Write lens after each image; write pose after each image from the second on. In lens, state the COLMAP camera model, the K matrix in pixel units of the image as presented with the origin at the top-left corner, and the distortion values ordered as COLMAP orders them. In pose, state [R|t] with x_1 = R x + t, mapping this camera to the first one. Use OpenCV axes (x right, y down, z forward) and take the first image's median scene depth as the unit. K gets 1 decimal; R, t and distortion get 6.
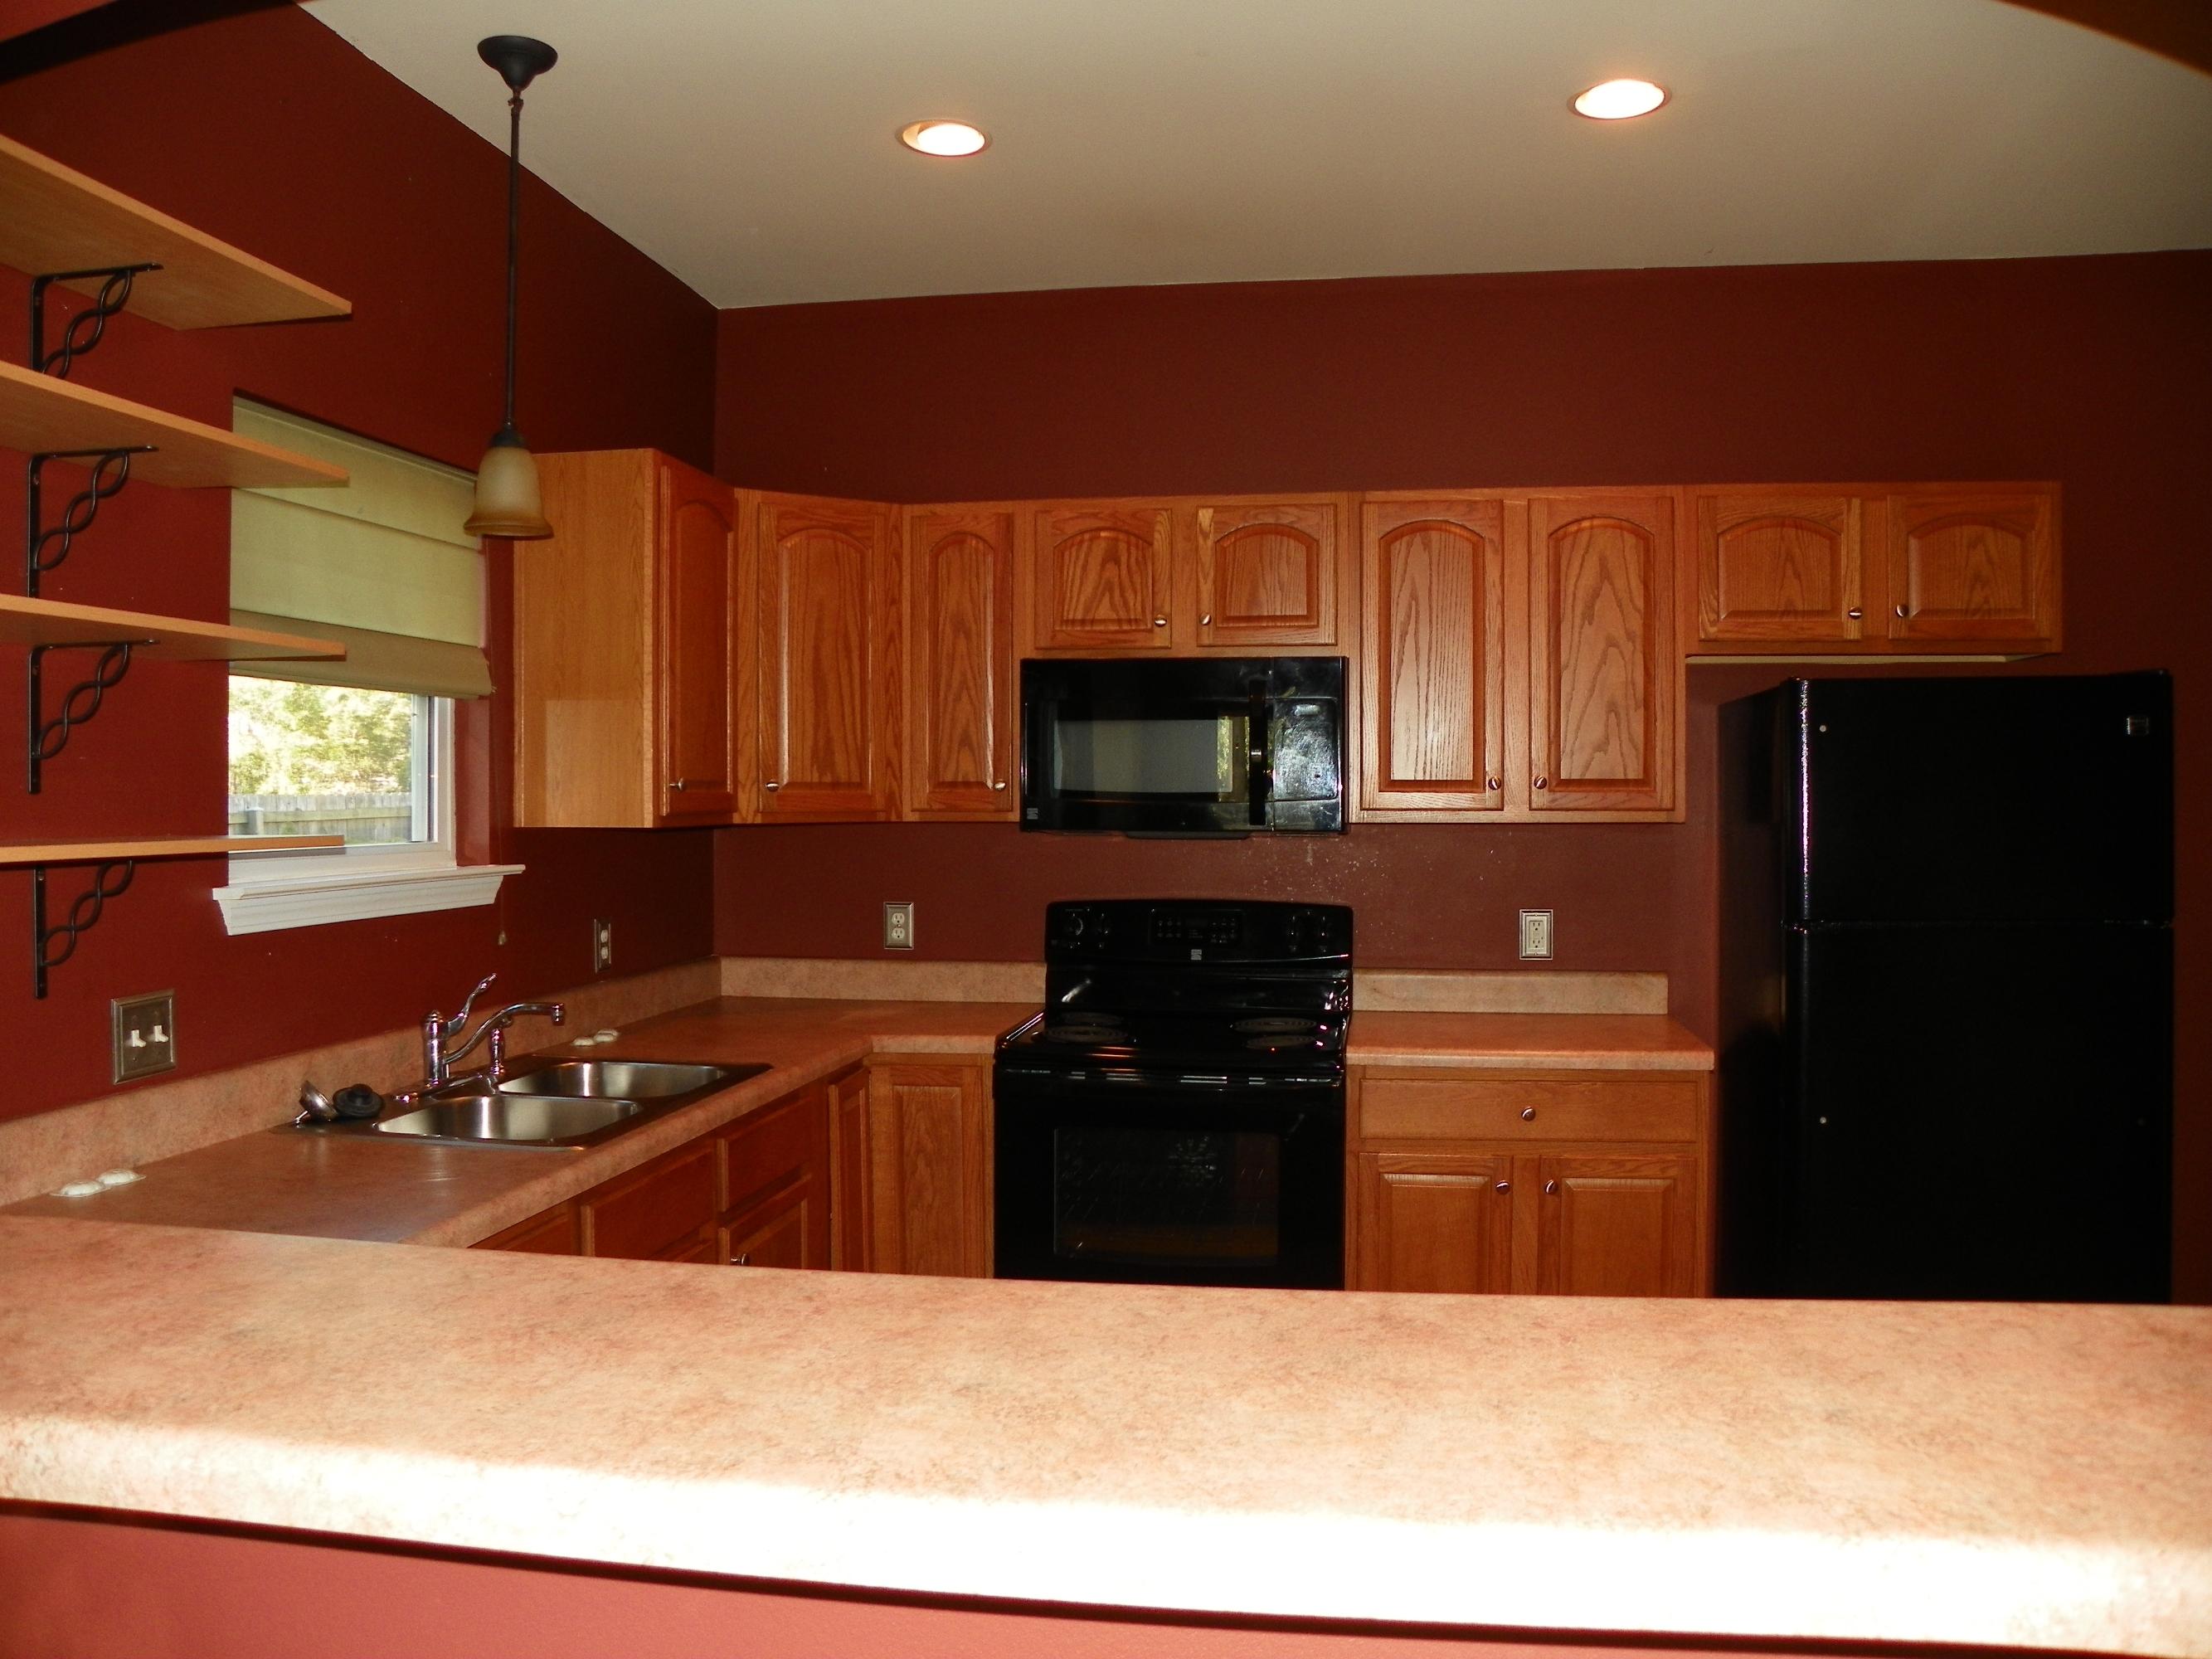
lens RADIAL K [[1700.0, 0, 1106.0], [0, 1700.0, 829.5], [0, 0, 1]] dist [-0.151099, 0.103549]
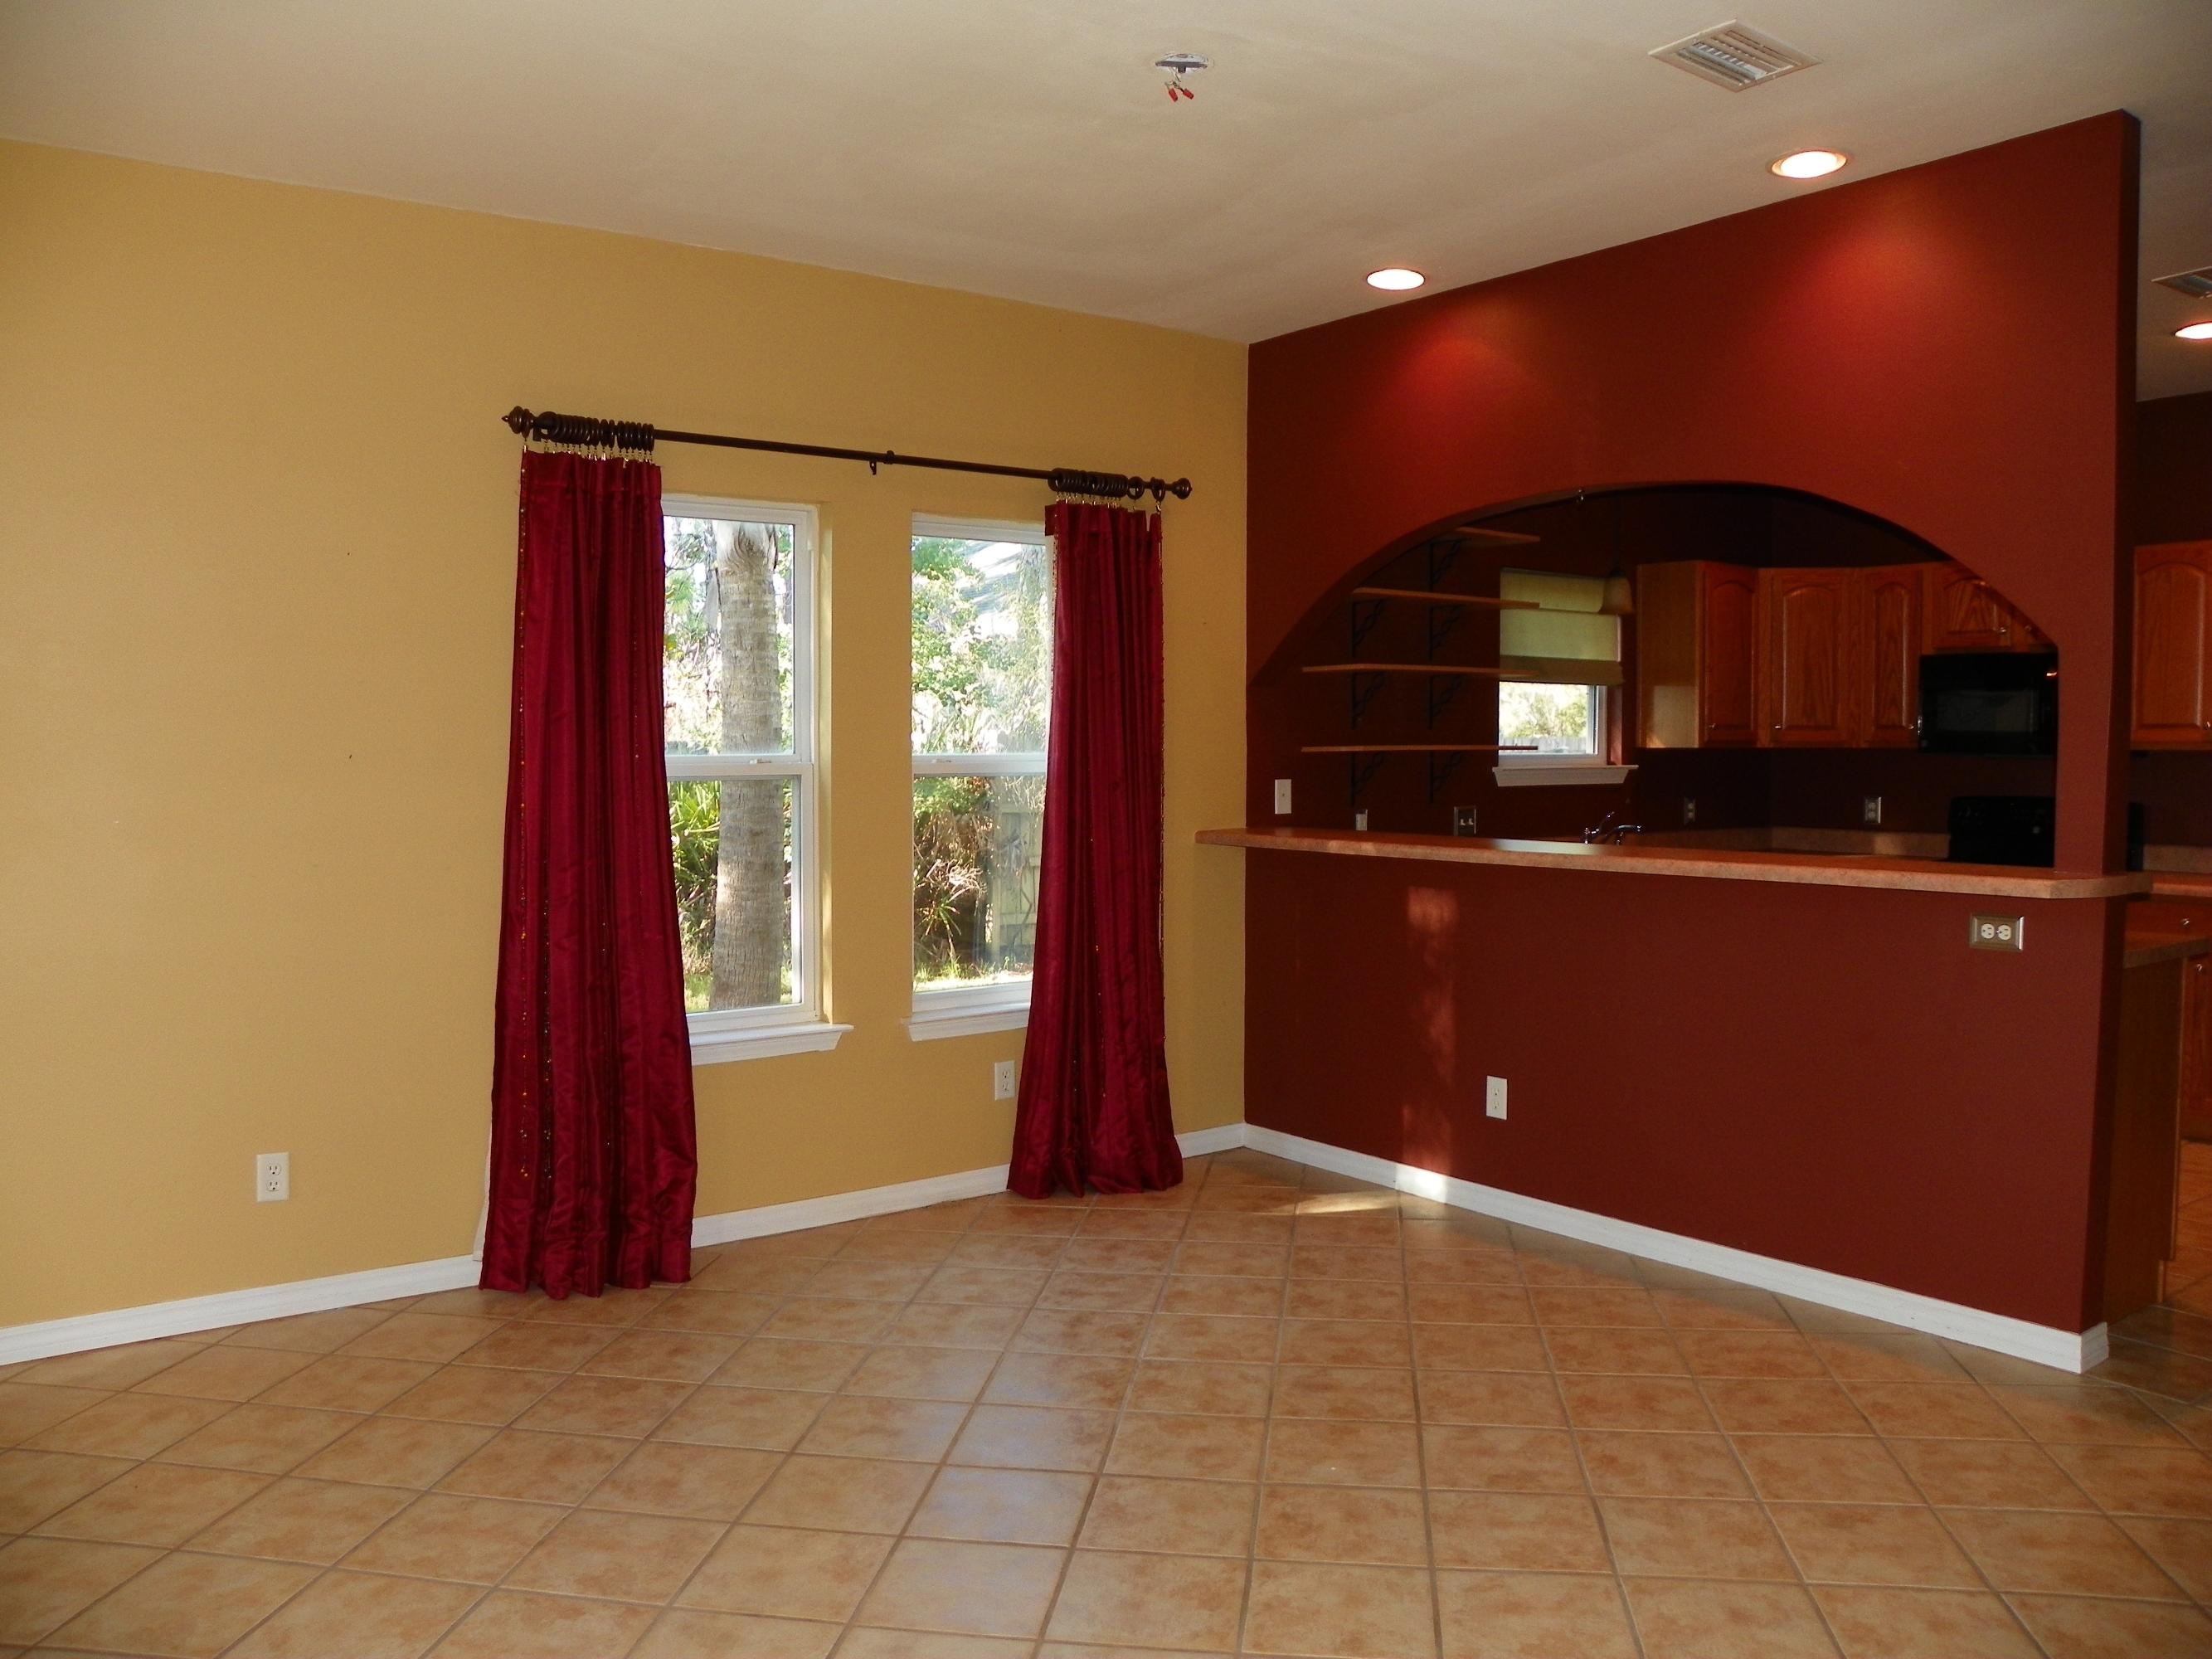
lens RADIAL K [[1700.0, 0, 1106.0], [0, 1700.0, 829.5], [0, 0, 1]] dist [-0.151099, 0.103549]
pose [[0.722485, 0.030978, -0.690692, 0.545655], [-0.010277, 0.999367, 0.034072, 0.032347], [0.691310, -0.017518, 0.722346, -0.855338]]
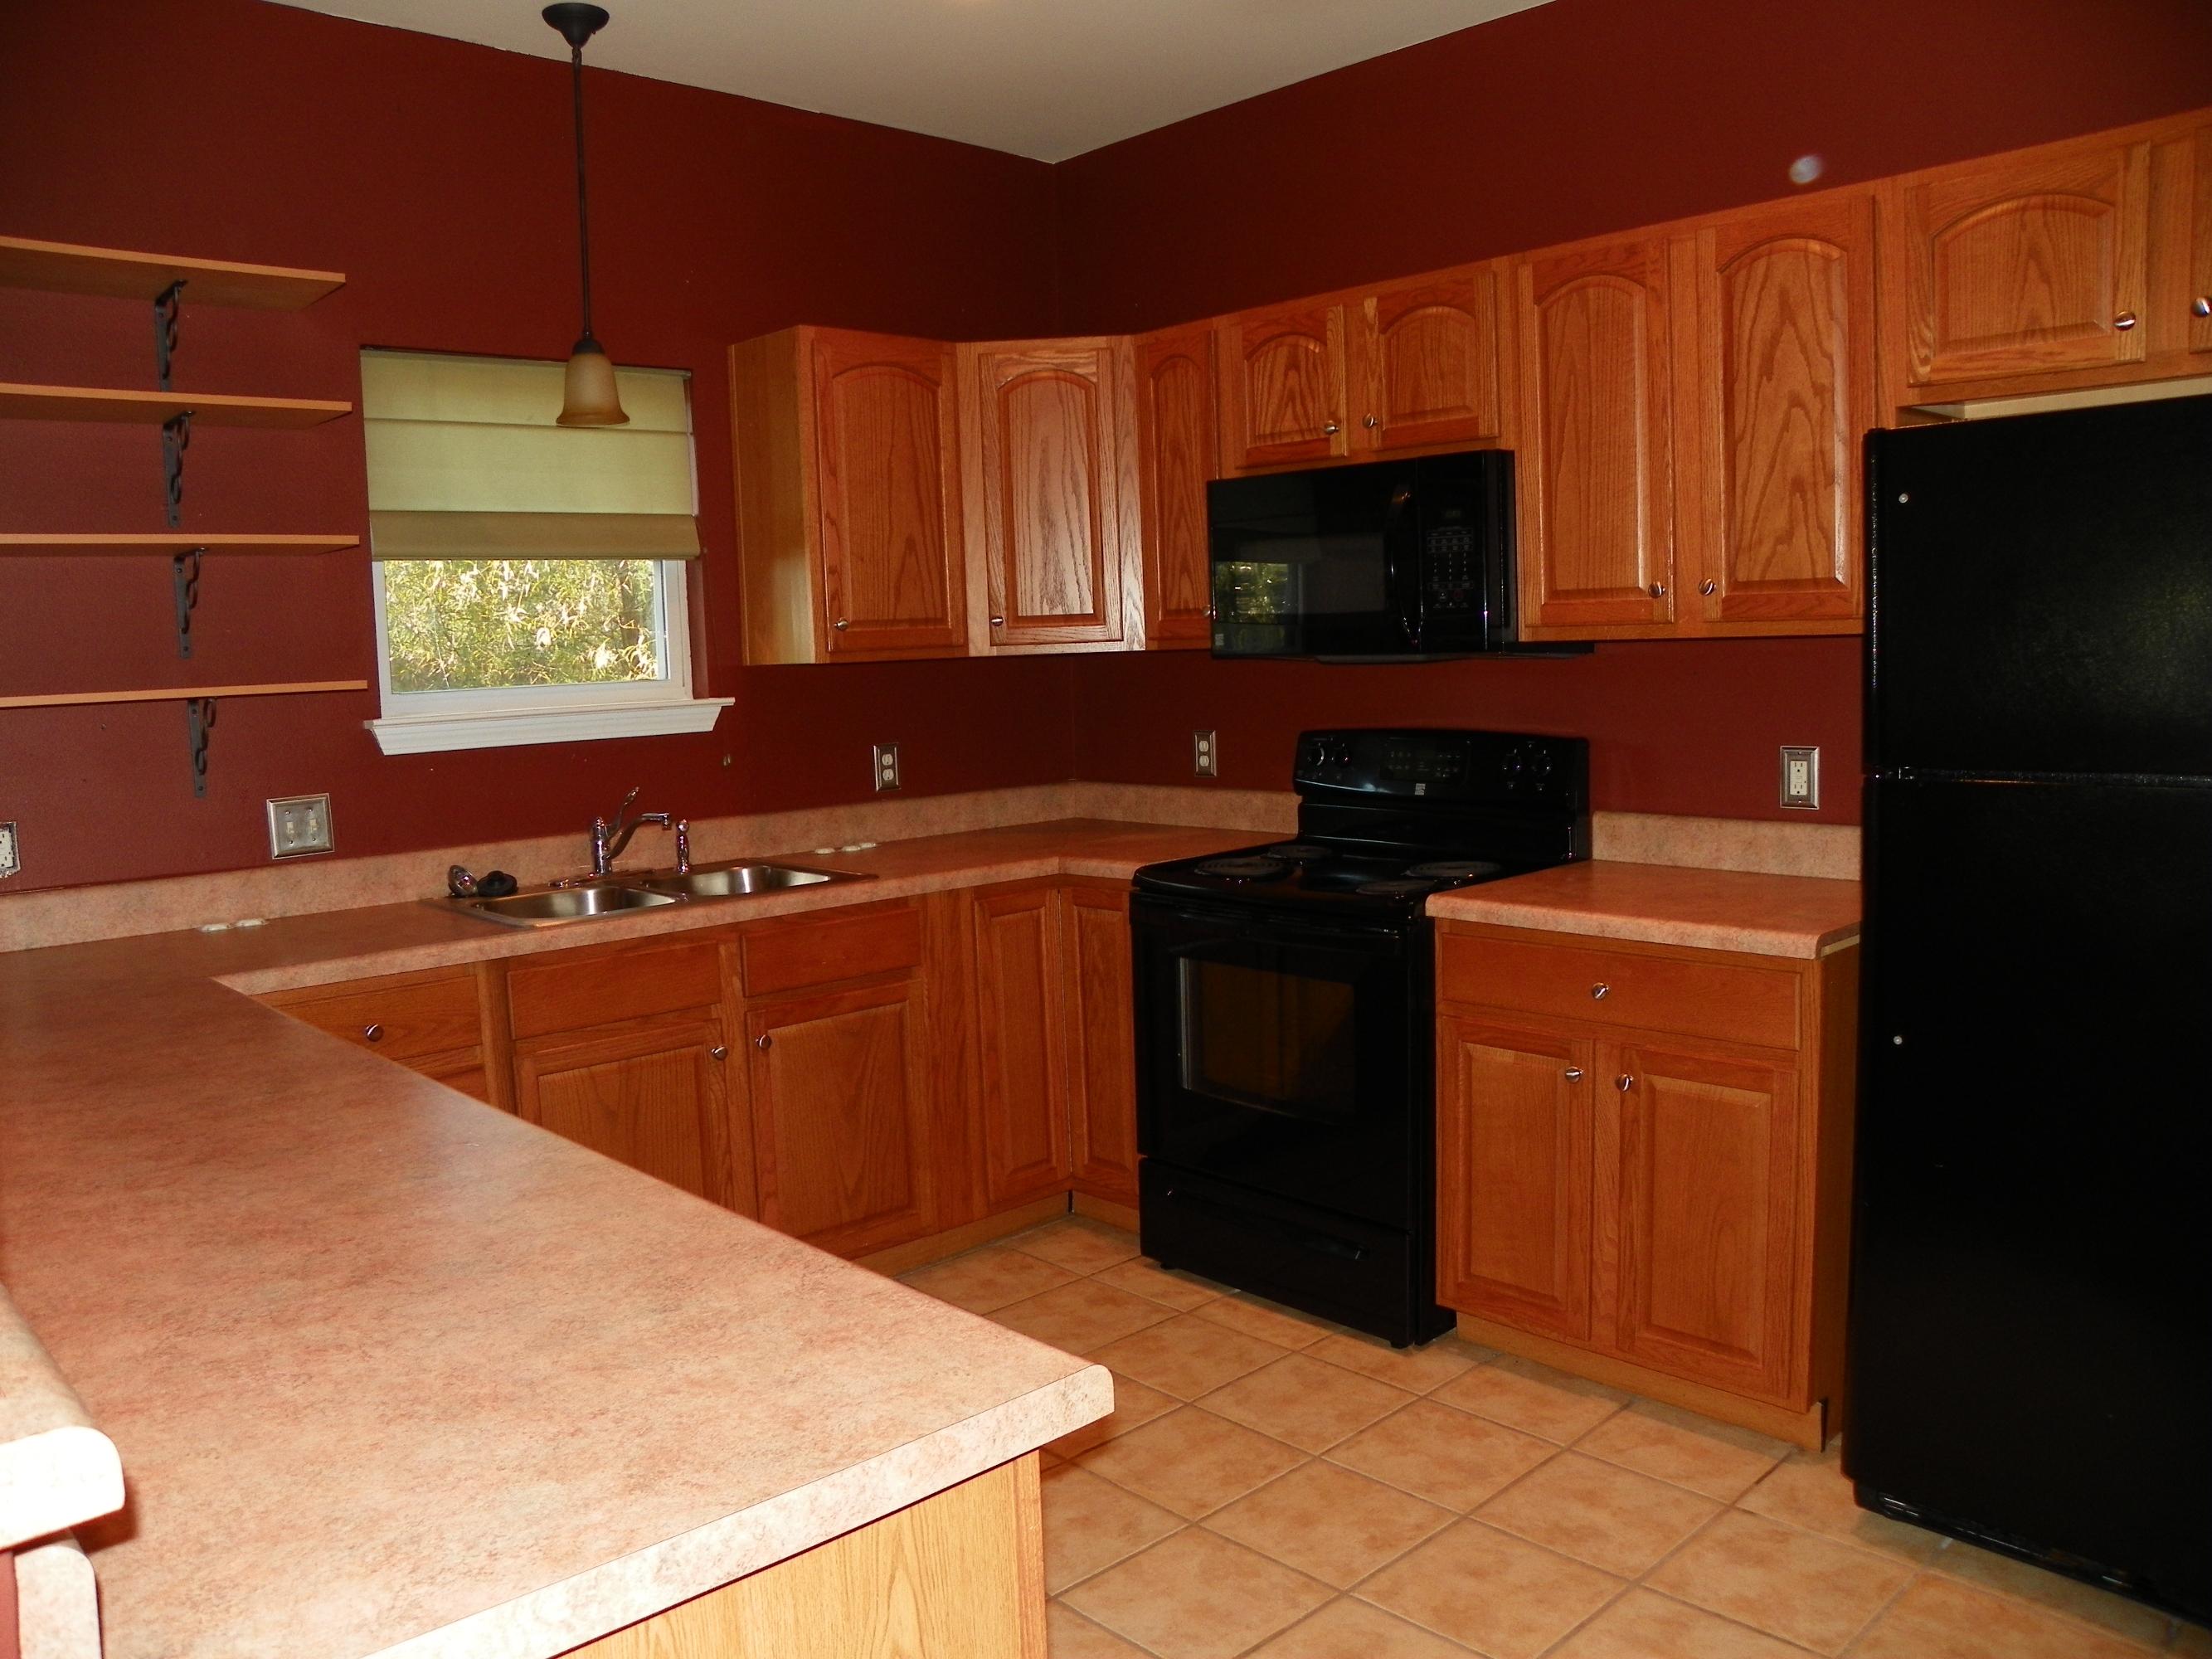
lens RADIAL K [[1700.0, 0, 1106.0], [0, 1700.0, 829.5], [0, 0, 1]] dist [-0.151099, 0.103549]
pose [[0.790191, 0.041037, -0.611486, 0.522314], [0.021352, 0.995307, 0.094388, 0.006049], [0.612489, -0.087641, 0.785606, 0.192406]]
